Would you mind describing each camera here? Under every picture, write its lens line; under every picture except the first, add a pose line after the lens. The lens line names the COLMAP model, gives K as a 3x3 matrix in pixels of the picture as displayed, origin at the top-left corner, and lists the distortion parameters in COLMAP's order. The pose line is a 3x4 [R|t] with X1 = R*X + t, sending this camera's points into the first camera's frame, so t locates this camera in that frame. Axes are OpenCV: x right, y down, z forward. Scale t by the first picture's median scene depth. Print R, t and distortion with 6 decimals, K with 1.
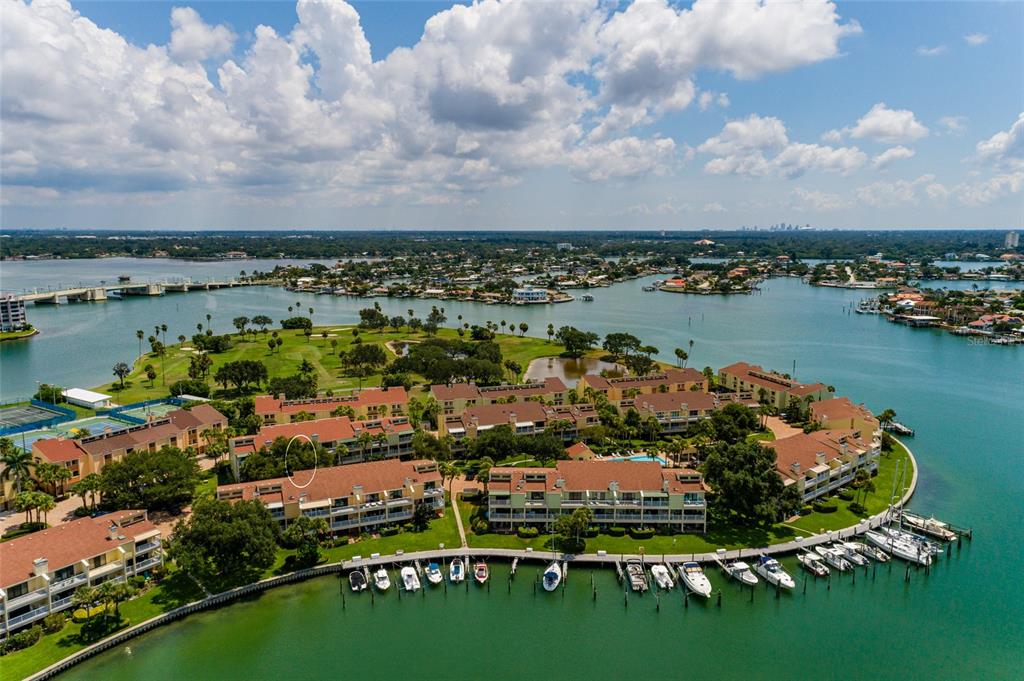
lens RADIAL K [[703.5, 0, 512.5], [0, 703.5, 337.3], [0, 0, 1]] dist [0.028607, 0.019762]
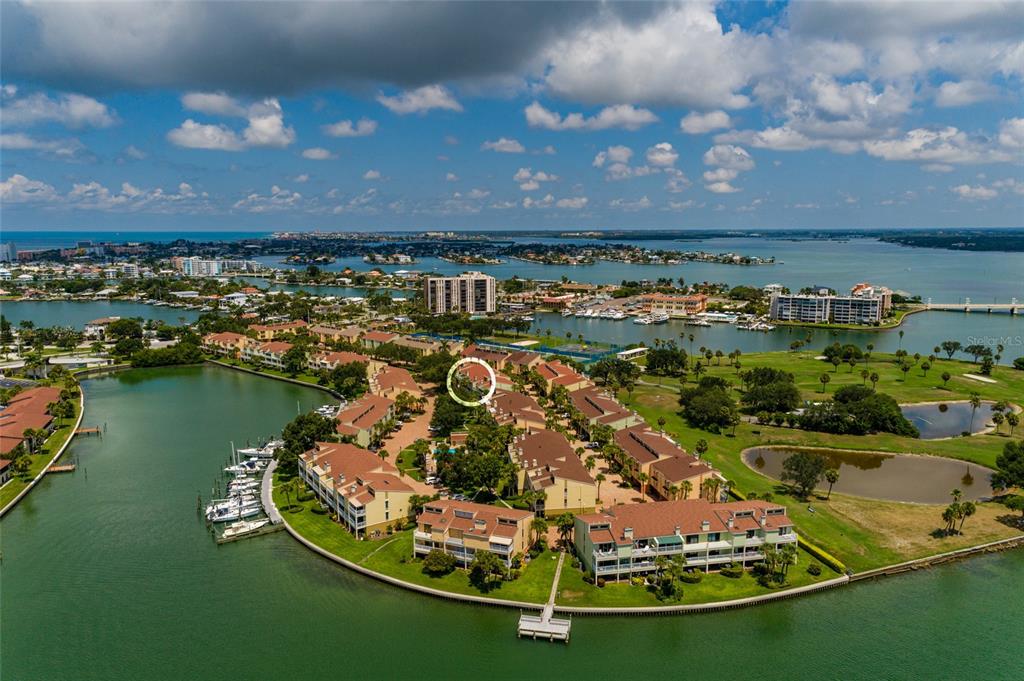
lens RADIAL K [[703.5, 0, 512.5], [0, 703.5, 337.3], [0, 0, 1]] dist [0.028607, 0.019762]
pose [[-0.117788, 0.152010, -0.981335, 0.462034], [-0.150072, 0.974140, 0.168908, -0.083068], [0.981634, 0.167166, -0.091930, 0.426836]]
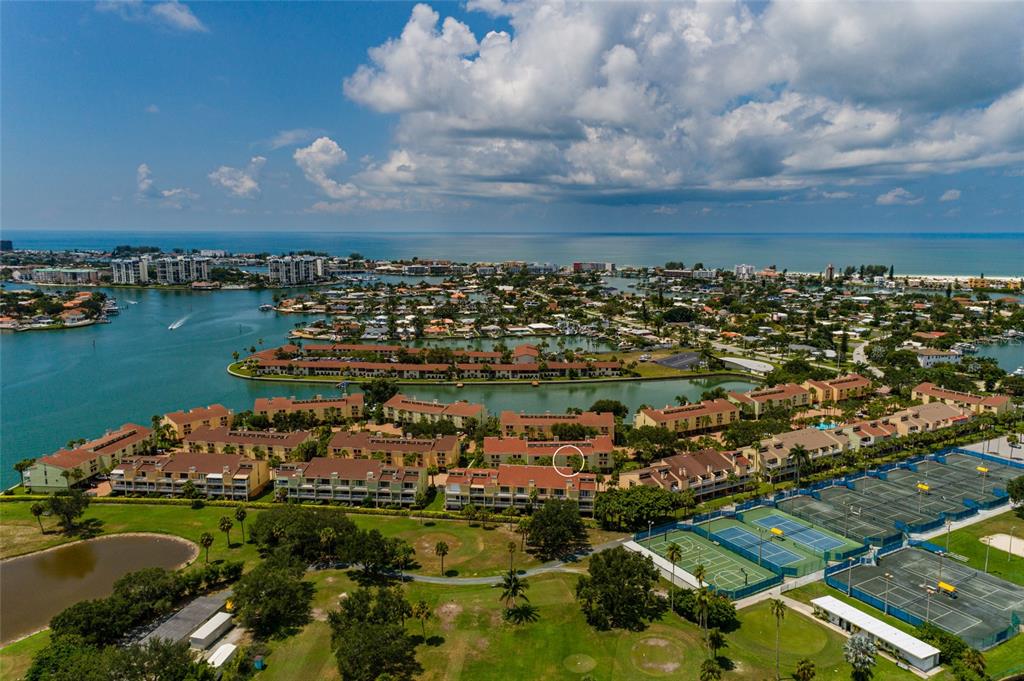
lens RADIAL K [[725.6, 0, 526.7], [0, 725.6, 340.9], [0, 0, 1]] dist [0.034893, 0.005346]
pose [[-0.907948, -0.067878, 0.413549, -0.280273], [0.060335, 0.955344, 0.289271, -0.162396], [-0.414717, 0.287595, -0.863307, 0.765301]]
